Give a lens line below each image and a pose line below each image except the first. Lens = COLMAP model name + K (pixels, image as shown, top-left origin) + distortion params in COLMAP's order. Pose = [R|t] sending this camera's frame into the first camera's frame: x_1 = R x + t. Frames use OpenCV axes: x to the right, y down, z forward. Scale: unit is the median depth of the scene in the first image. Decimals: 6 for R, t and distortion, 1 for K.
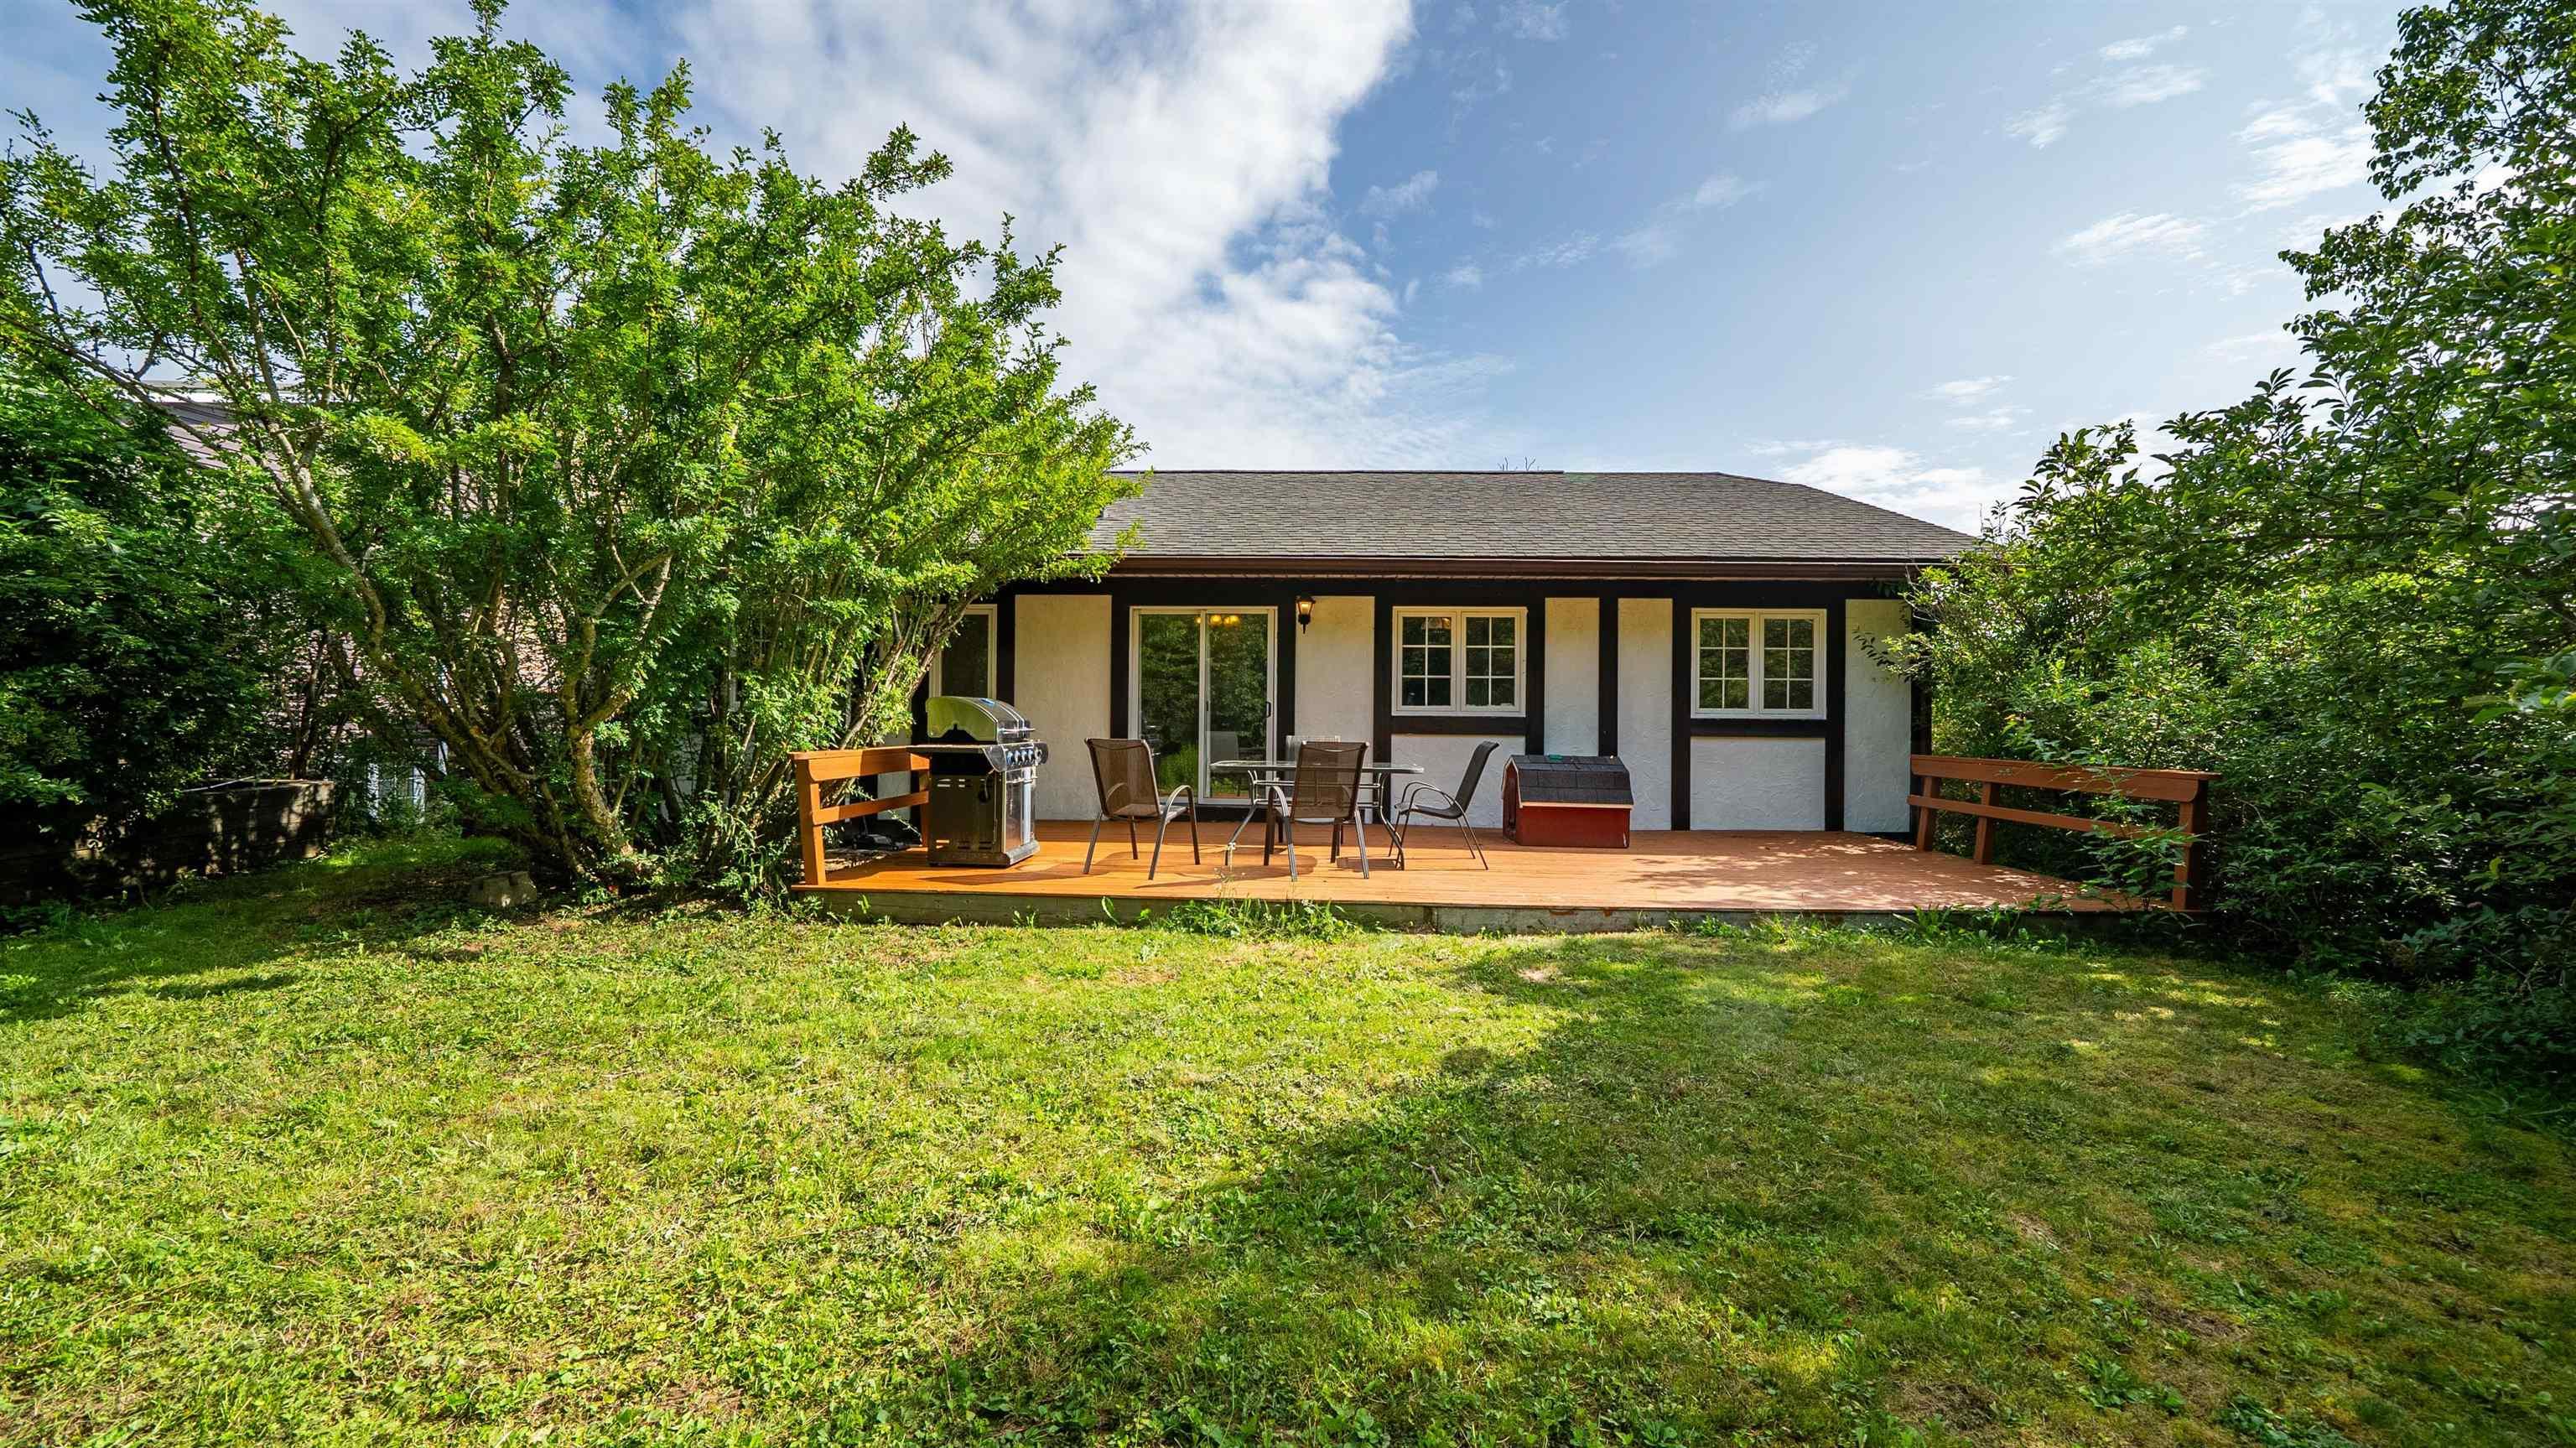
lens RADIAL K [[913.4, 0, 1300.9], [0, 913.4, 721.7], [0, 0, 1]] dist [-0.018317, 0.000034]
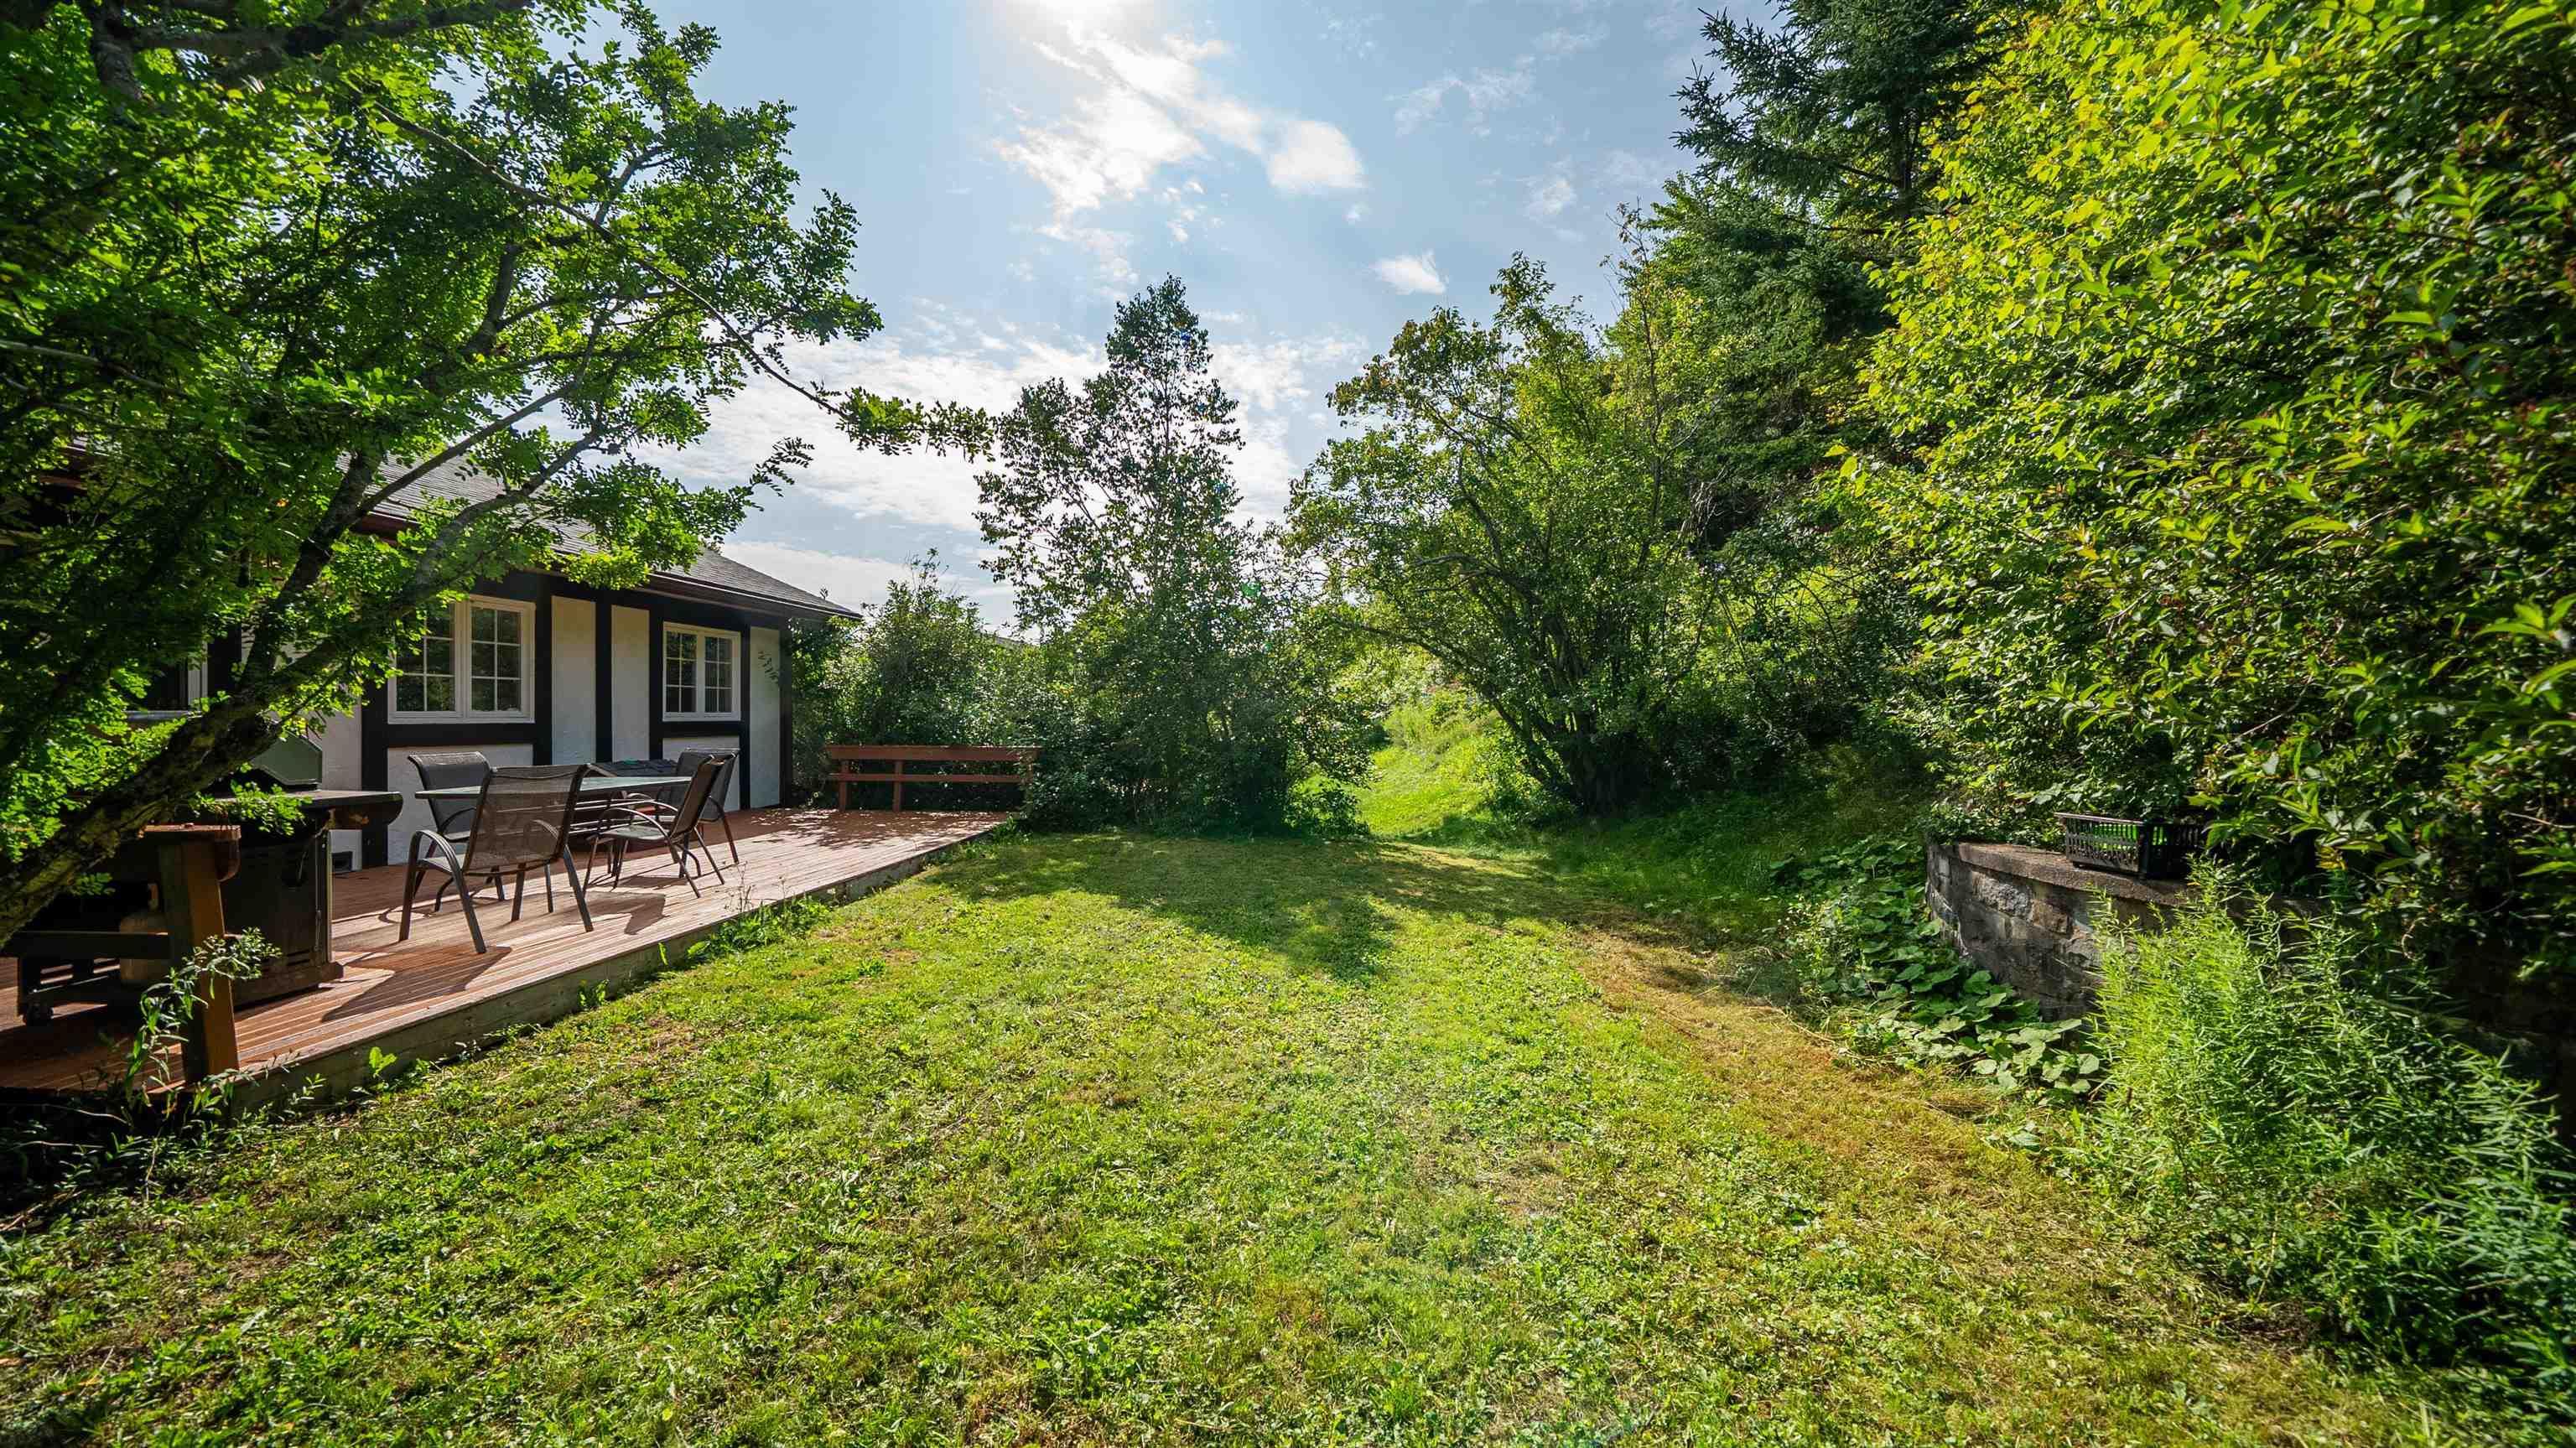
lens RADIAL K [[913.4, 0, 1300.9], [0, 913.4, 721.7], [0, 0, 1]] dist [-0.018317, 0.000034]
pose [[-0.028287, -0.015371, 0.999482, -0.673878], [0.008148, 0.999845, 0.015607, -0.014362], [-0.999567, 0.008586, -0.028157, 0.266272]]
